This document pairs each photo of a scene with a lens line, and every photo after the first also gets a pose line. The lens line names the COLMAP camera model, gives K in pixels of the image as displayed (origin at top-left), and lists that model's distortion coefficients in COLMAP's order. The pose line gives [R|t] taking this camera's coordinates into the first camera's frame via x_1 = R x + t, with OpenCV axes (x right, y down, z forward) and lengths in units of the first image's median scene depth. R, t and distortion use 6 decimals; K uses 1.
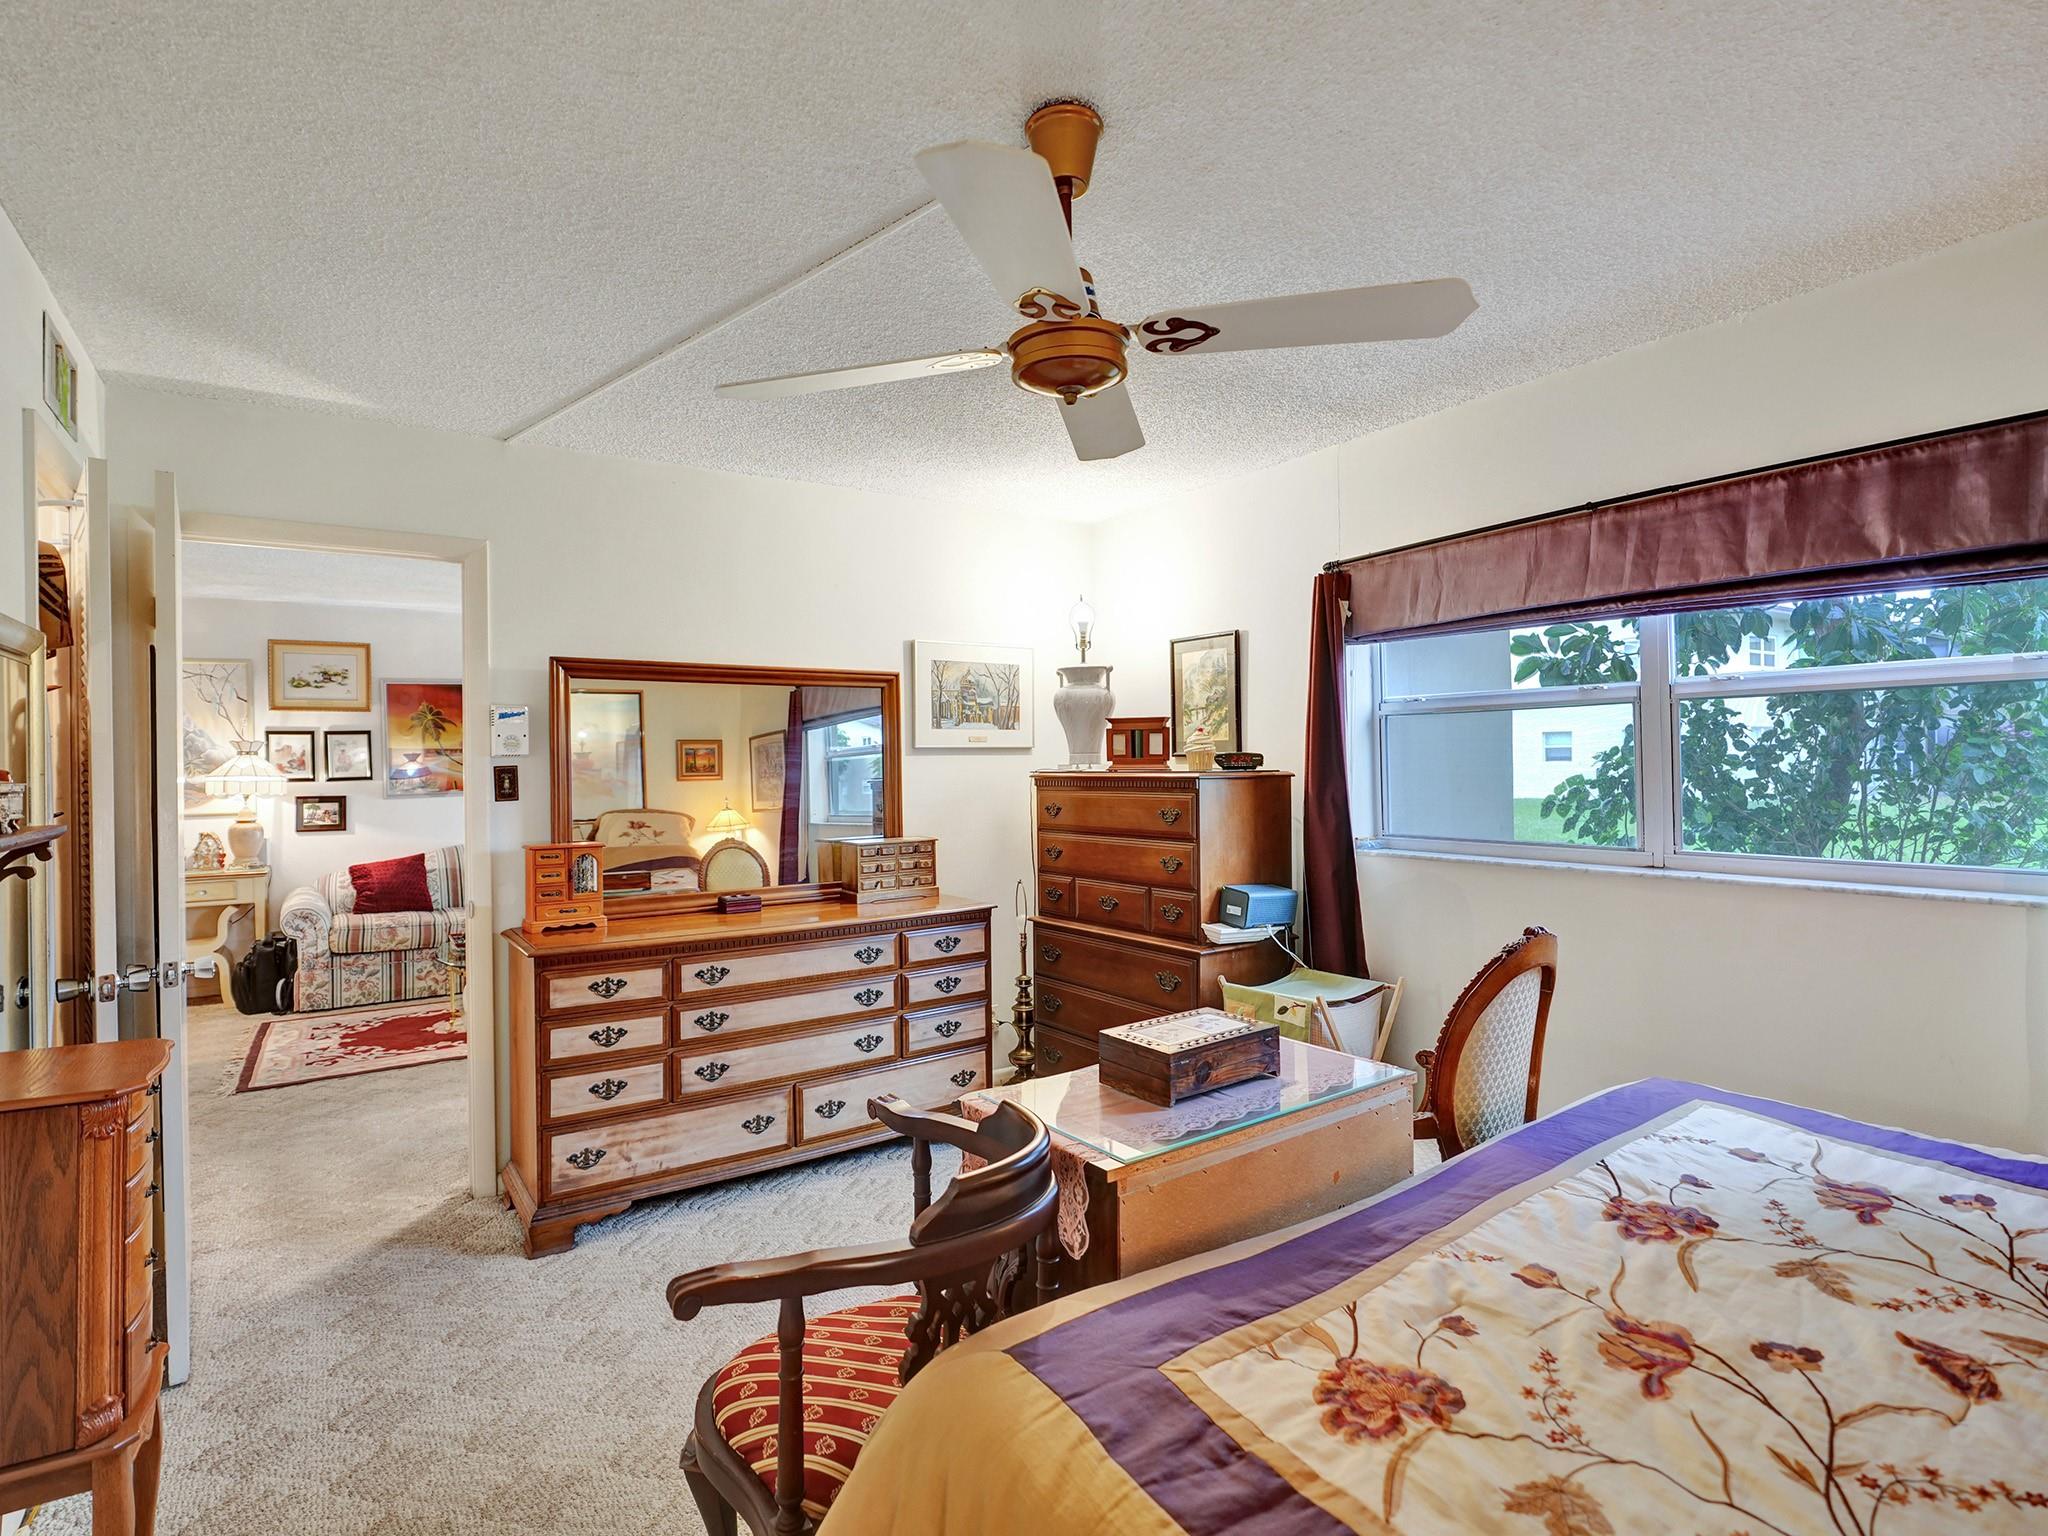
lens RADIAL K [[1050.5, 0, 1021.8], [0, 1050.5, 759.8], [0, 0, 1]] dist [-0.001527, -0.000630]
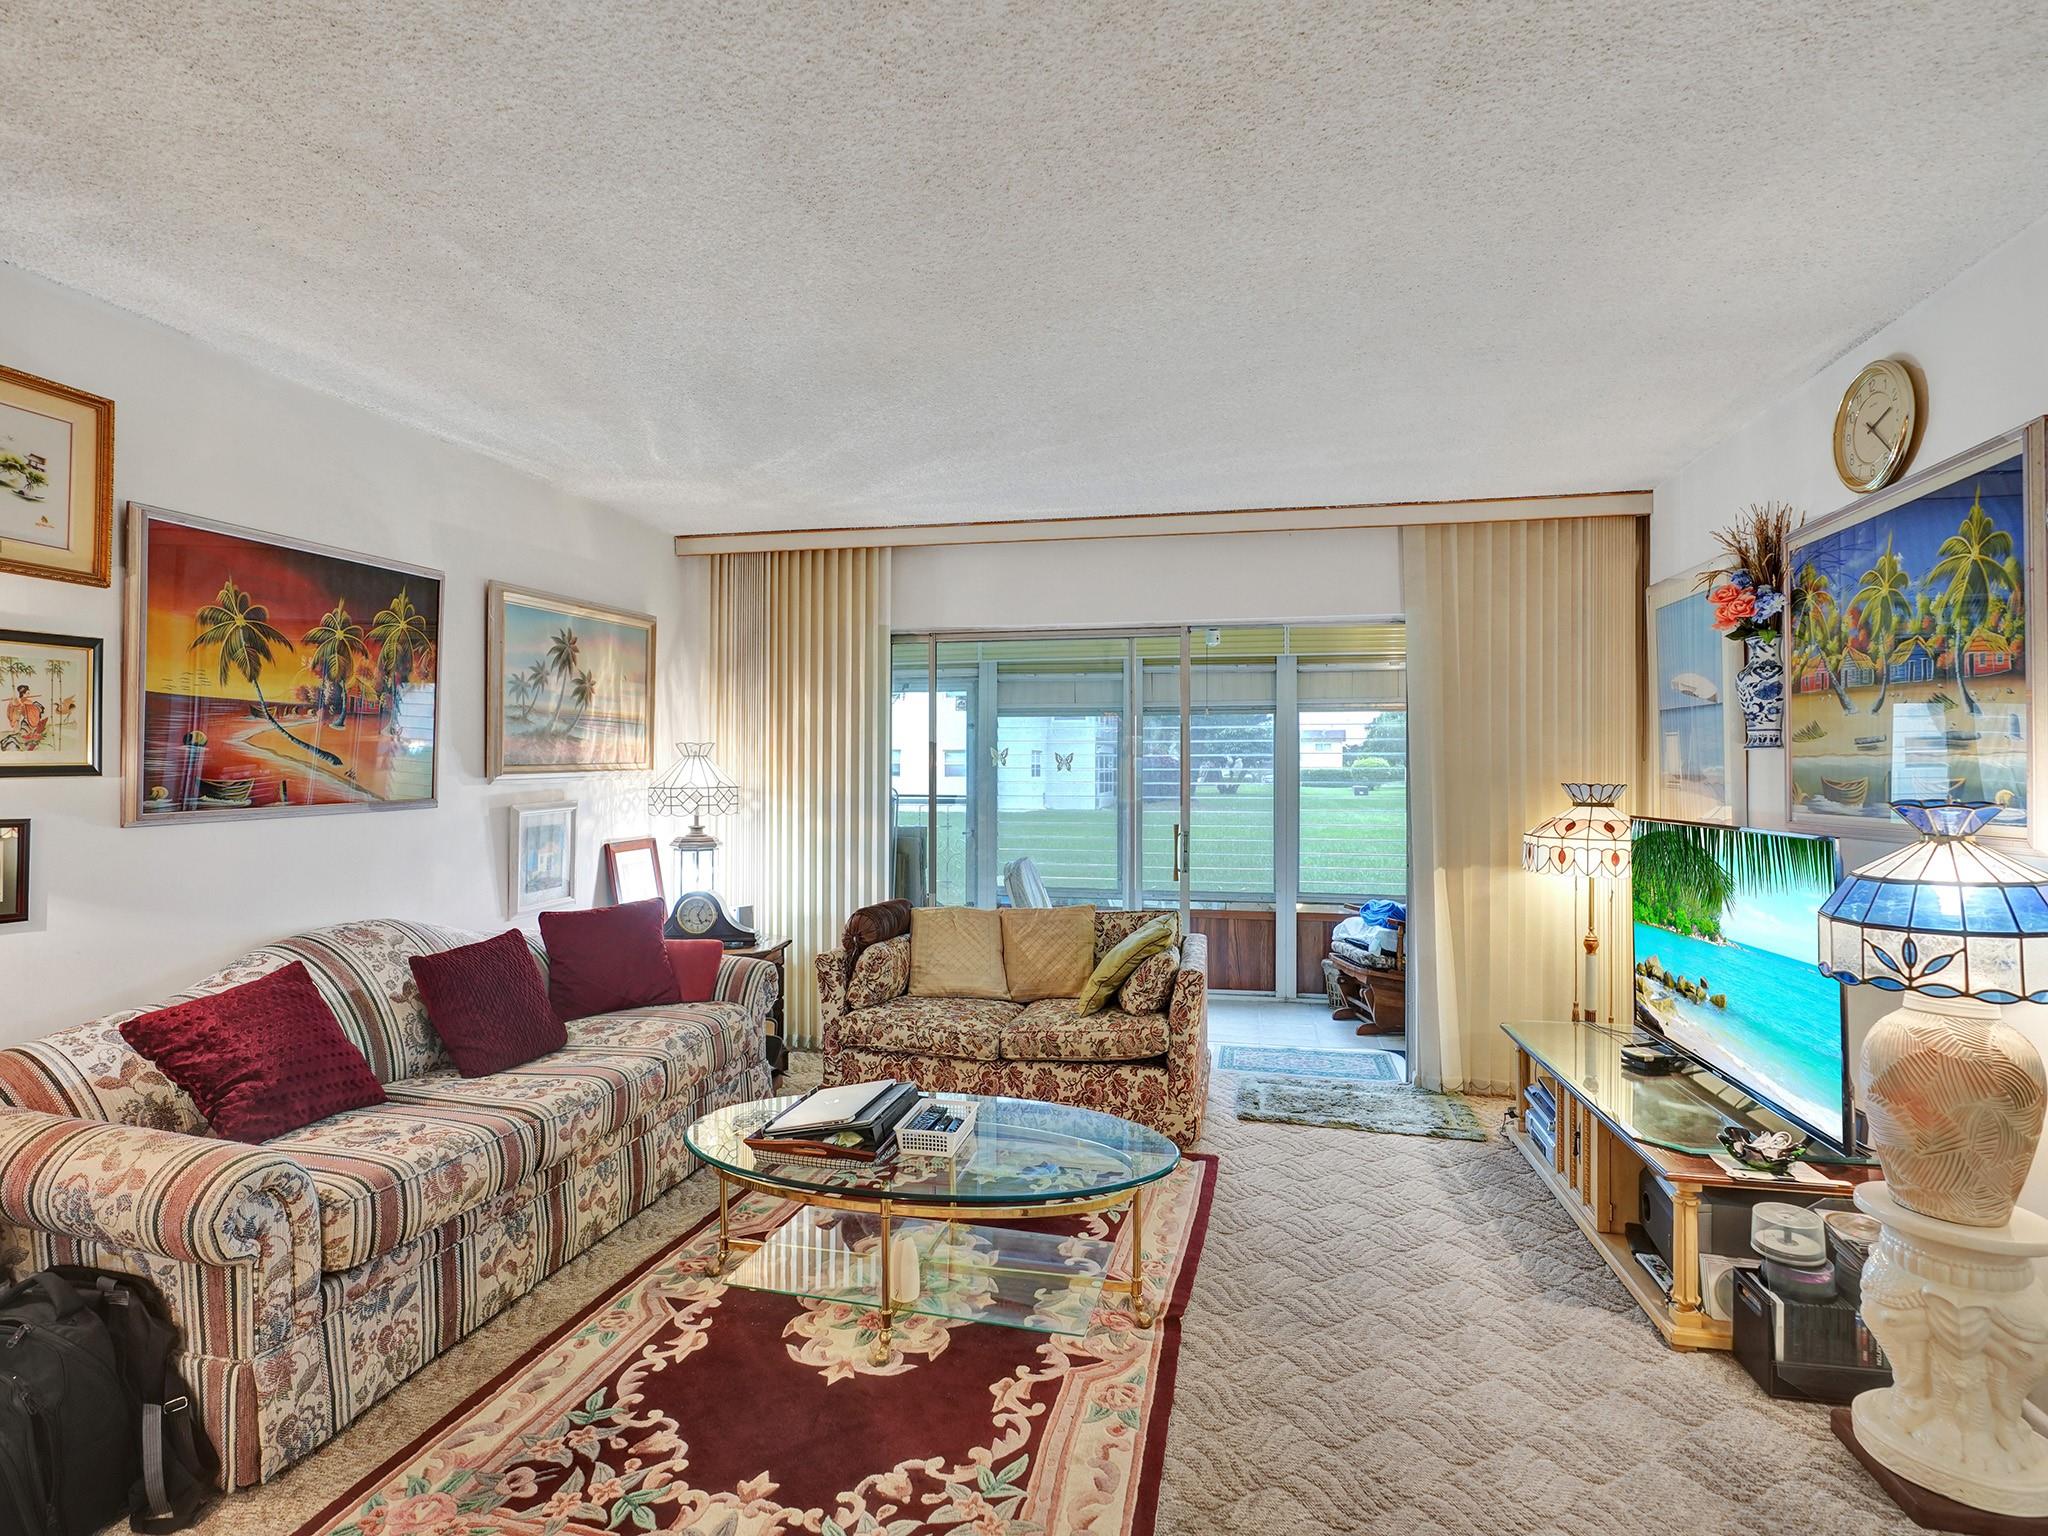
lens RADIAL K [[1032.7, 0, 1021.3], [0, 1032.7, 768.7], [0, 0, 1]] dist [-0.004273, -0.002702]
pose [[0.718299, 0.017705, 0.695509, -0.675826], [-0.012704, 0.999843, -0.012331, 0.018166], [-0.695618, 0.000021, 0.718412, 0.555134]]
